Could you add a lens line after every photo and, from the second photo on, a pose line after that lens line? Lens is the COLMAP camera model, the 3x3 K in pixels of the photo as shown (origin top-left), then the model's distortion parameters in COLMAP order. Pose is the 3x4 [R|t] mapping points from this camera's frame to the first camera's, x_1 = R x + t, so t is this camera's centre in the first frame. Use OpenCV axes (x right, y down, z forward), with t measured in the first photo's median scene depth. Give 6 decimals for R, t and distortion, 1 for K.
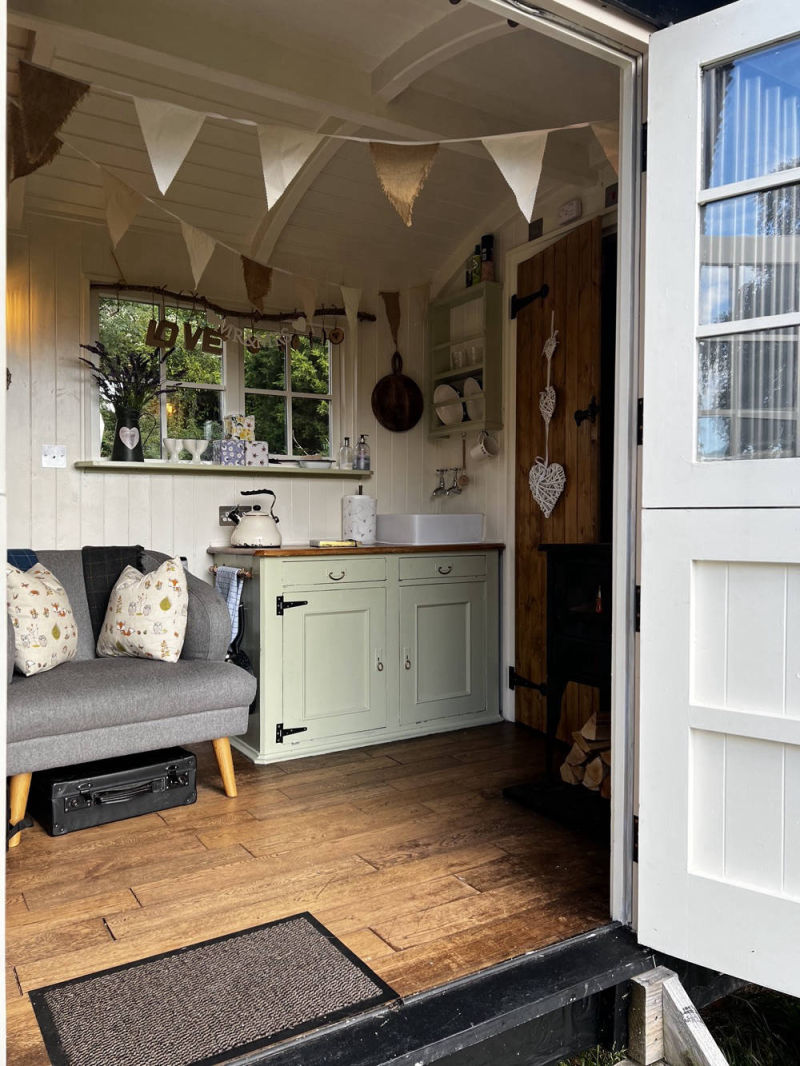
lens RADIAL K [[866.7, 0, 400.3], [0, 866.7, 535.3], [0, 0, 1]] dist [0.035469, -0.007720]
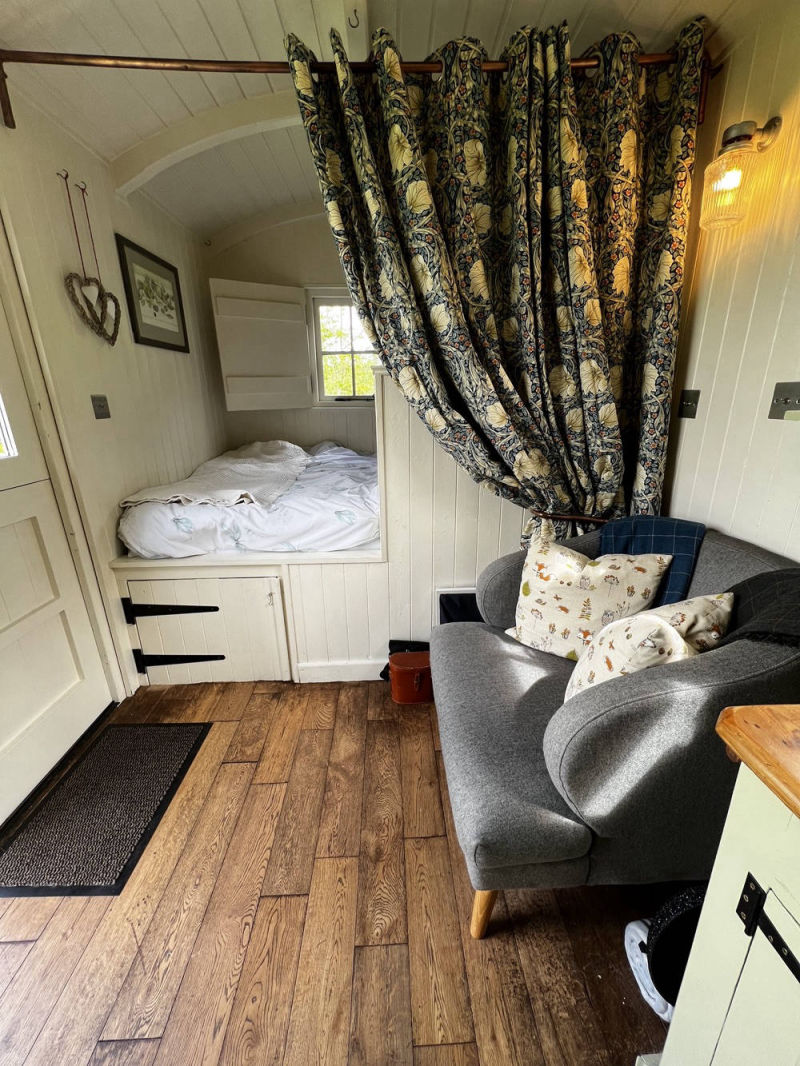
lens RADIAL K [[427.9, 0, 401.8], [0, 427.9, 531.2], [0, 0, 1]] dist [-0.006090, 0.000213]
pose [[-0.498781, 0.267013, -0.824574, 0.027210], [-0.002802, 0.950862, 0.309602, -0.142587], [0.866724, 0.156734, -0.473524, 1.322180]]
